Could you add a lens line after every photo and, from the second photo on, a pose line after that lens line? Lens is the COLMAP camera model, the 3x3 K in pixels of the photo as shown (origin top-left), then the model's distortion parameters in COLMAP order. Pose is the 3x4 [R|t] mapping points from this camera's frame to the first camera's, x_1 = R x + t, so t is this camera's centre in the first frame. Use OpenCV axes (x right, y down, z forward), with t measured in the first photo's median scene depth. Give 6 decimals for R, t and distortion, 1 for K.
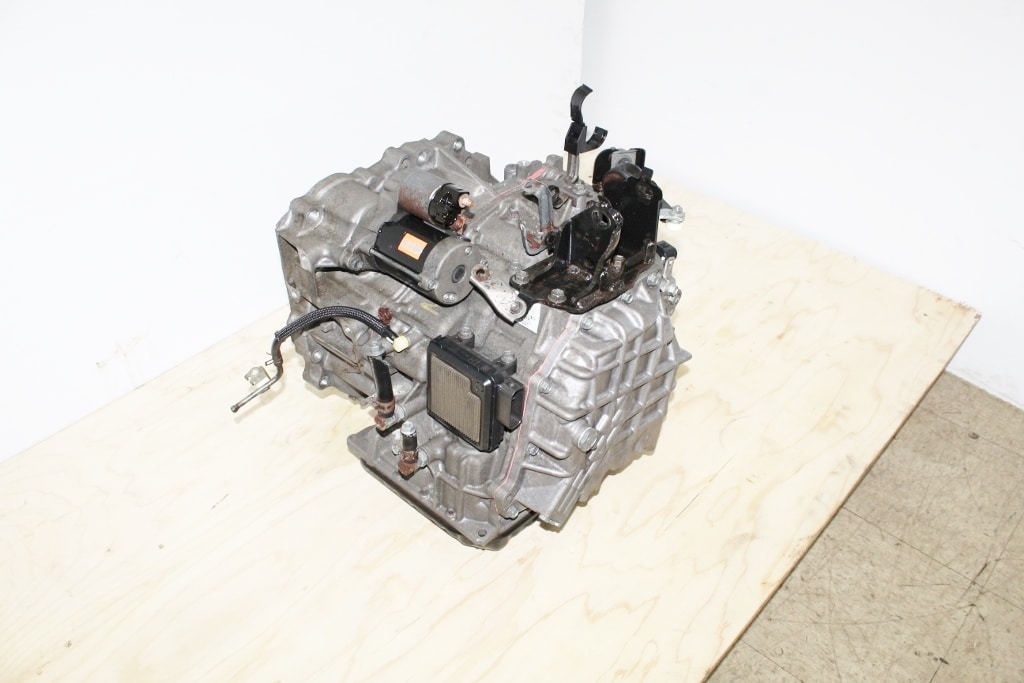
lens RADIAL K [[856.4, 0, 512.0], [0, 856.4, 341.5], [0, 0, 1]] dist [-0.166910, 0.145389]
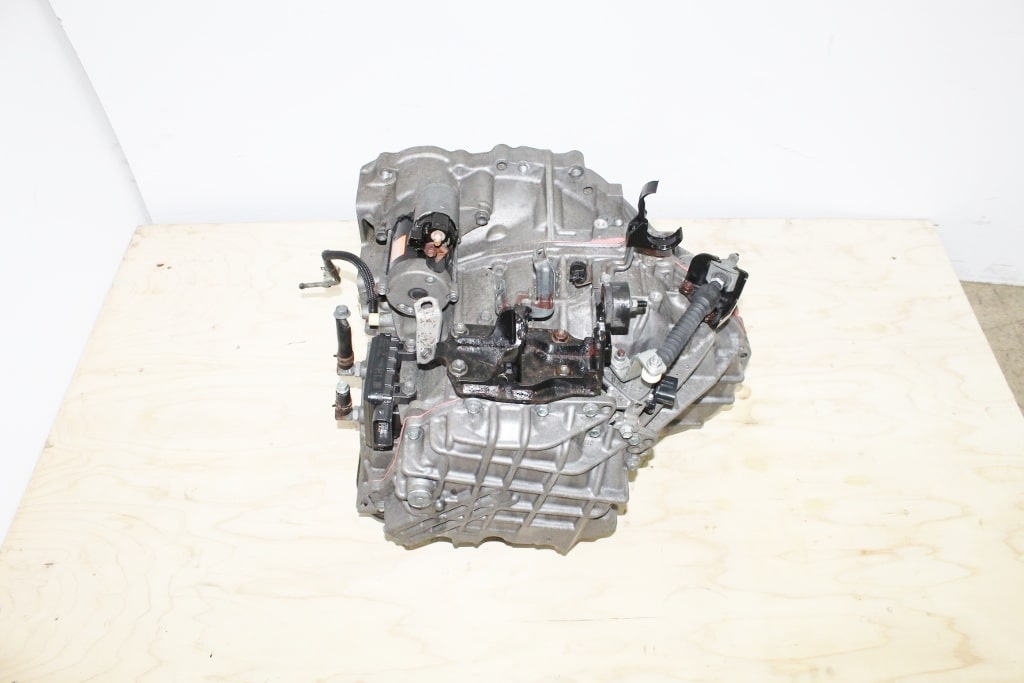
lens RADIAL K [[856.4, 0, 512.0], [0, 856.4, 341.5], [0, 0, 1]] dist [-0.166910, 0.145389]
pose [[0.679176, 0.556088, -0.479047, 0.490811], [-0.460333, 0.831079, 0.312091, -0.368774], [0.571676, 0.008557, 0.820435, 0.199432]]
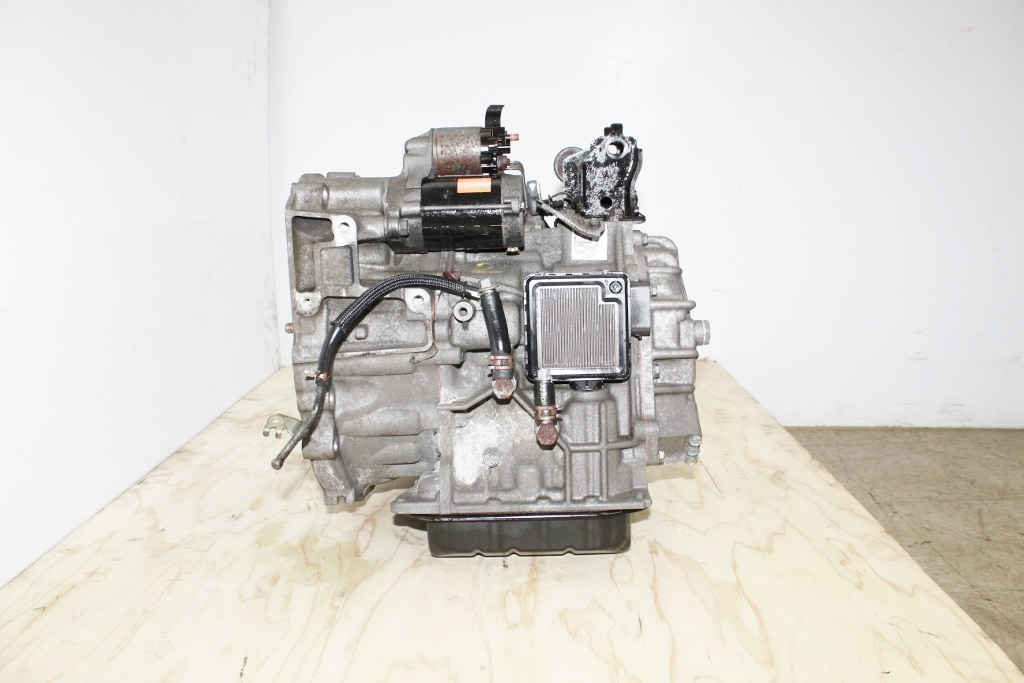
lens RADIAL K [[856.4, 0, 512.0], [0, 856.4, 341.5], [0, 0, 1]] dist [-0.166910, 0.145389]
pose [[0.751469, -0.140590, 0.644615, -0.620848], [0.432339, 0.842960, -0.320157, 0.299077], [-0.498374, 0.519281, 0.694241, 0.397273]]
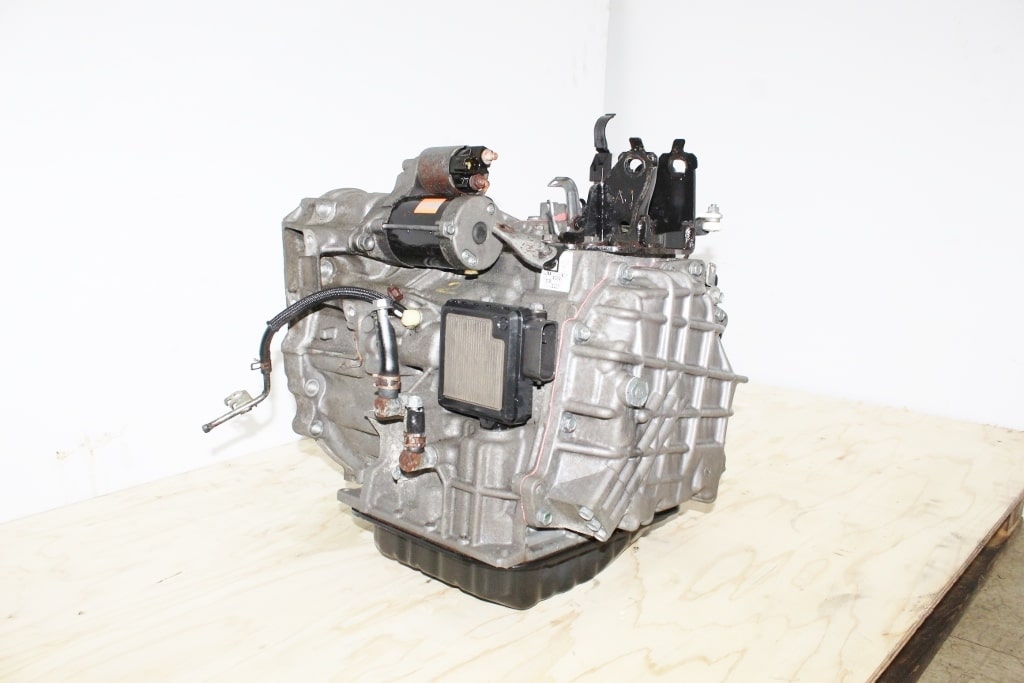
lens RADIAL K [[856.4, 0, 512.0], [0, 856.4, 341.5], [0, 0, 1]] dist [-0.166910, 0.145389]
pose [[0.999913, -0.007666, -0.010761, -0.018259], [0.001832, 0.887039, -0.461691, 0.394504], [0.013085, 0.461631, 0.886976, 0.232841]]
